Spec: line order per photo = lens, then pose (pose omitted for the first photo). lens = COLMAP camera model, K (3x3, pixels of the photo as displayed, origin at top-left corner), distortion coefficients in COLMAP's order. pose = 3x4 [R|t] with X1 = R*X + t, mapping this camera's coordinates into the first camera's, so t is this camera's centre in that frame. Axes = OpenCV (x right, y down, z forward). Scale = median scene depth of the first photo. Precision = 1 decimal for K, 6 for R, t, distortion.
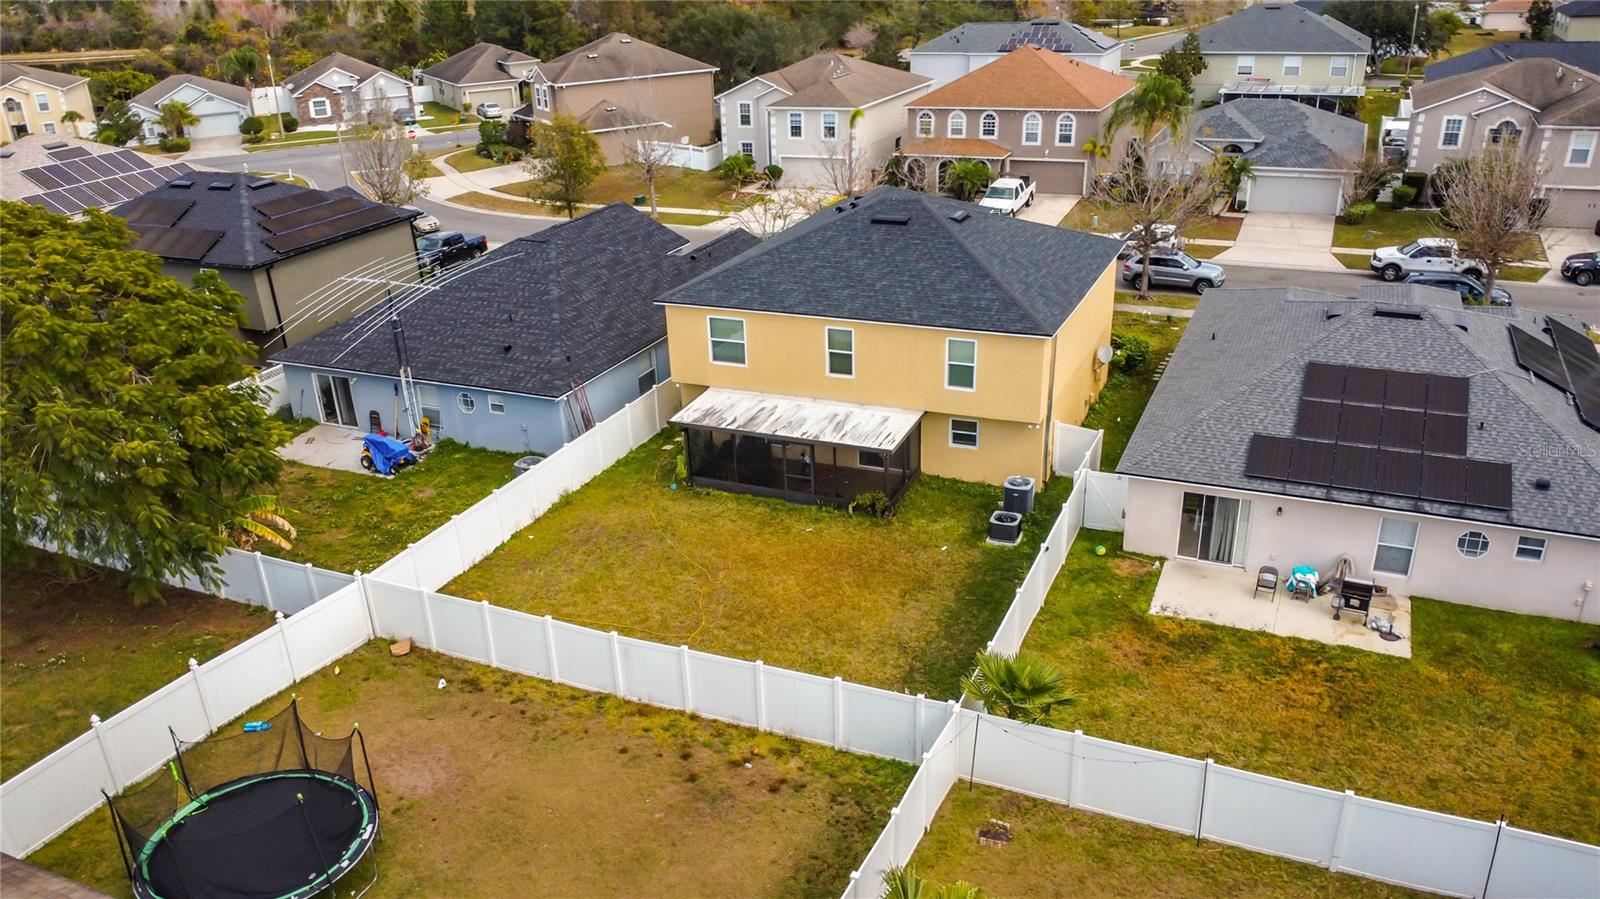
lens RADIAL K [[1166.5, 0, 800.4], [0, 1166.5, 539.4], [0, 0, 1]] dist [0.007465, -0.054726]
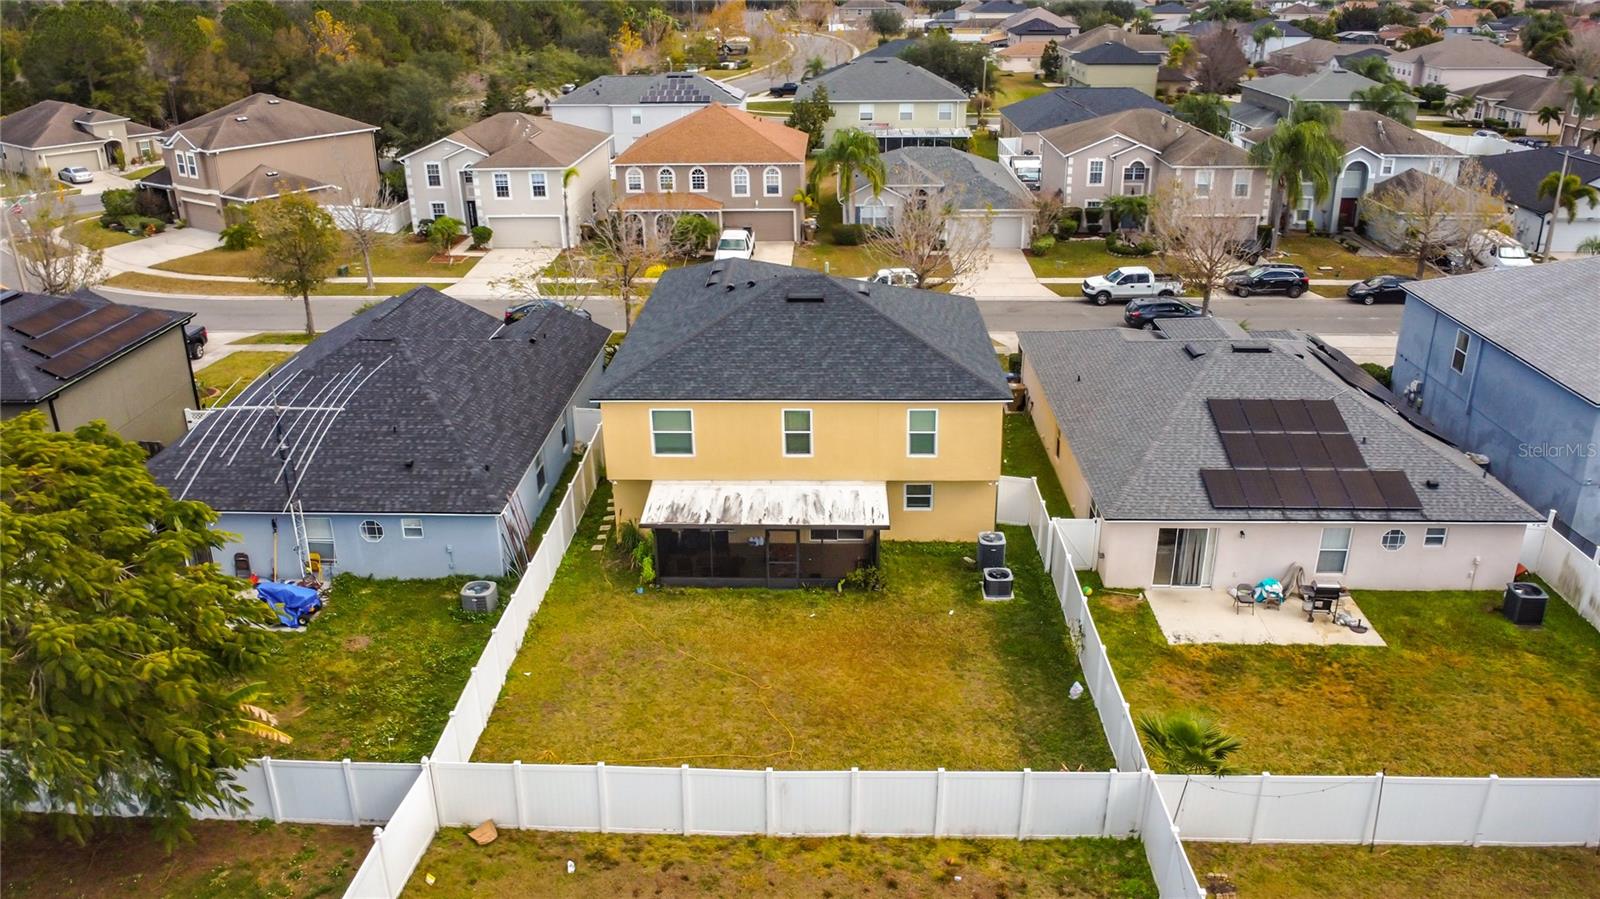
lens RADIAL K [[1170.3, 0, 800.0], [0, 1170.3, 449.5], [0, 0, 1]] dist [-0.031368, -0.007760]
pose [[0.928753, -0.115424, 0.352272, -0.313895], [0.147848, 0.986774, -0.066472, -0.077442], [-0.339941, 0.113819, 0.933534, 0.060599]]
